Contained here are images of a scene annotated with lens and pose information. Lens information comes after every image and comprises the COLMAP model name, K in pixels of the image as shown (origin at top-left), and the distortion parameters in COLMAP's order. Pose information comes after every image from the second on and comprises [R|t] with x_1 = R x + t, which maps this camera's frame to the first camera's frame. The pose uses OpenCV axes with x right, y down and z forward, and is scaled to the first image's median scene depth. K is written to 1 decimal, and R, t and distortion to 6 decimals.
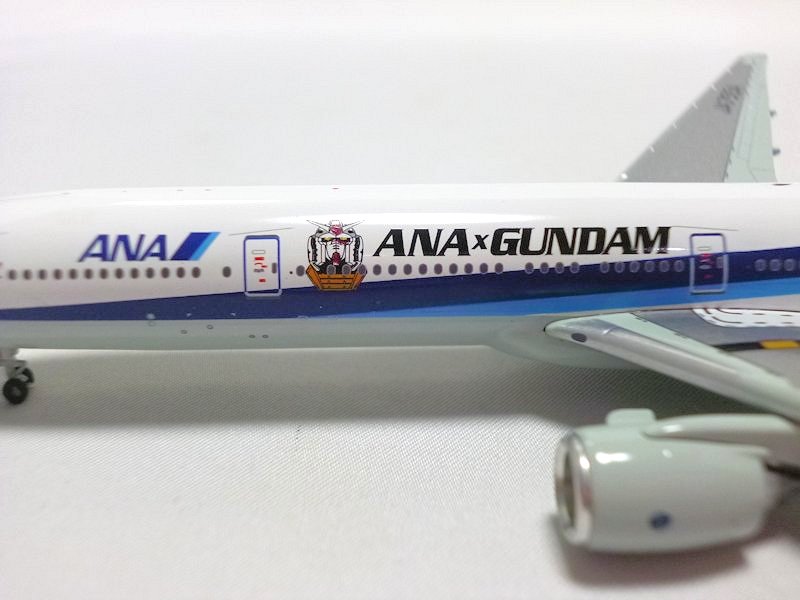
lens RADIAL K [[880.1, 0, 400.0], [0, 880.1, 300.0], [0, 0, 1]] dist [-0.022671, -0.037761]
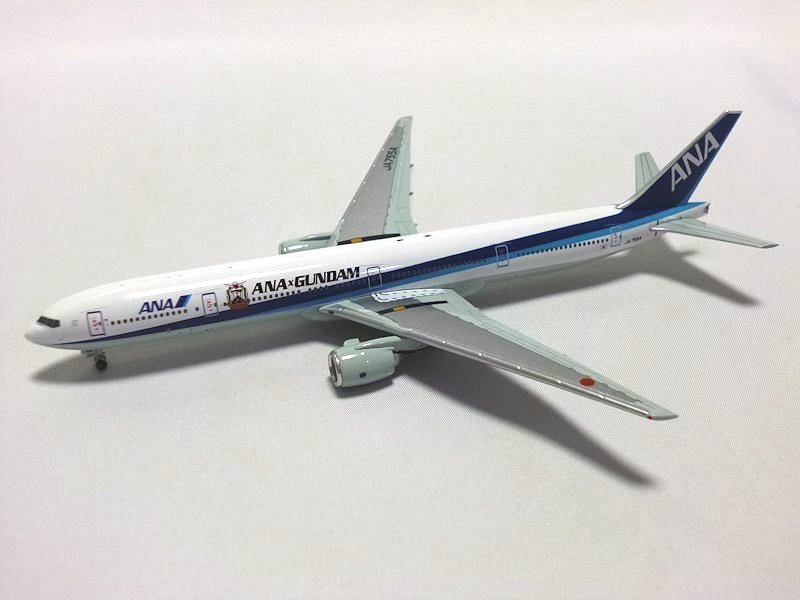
lens RADIAL K [[880.1, 0, 400.0], [0, 880.1, 300.0], [0, 0, 1]] dist [-0.022671, -0.037761]
pose [[0.954656, -0.146903, 0.258944, -0.291752], [0.102850, 0.978966, 0.176203, -0.454041], [-0.279383, -0.141581, 0.949684, -1.639073]]
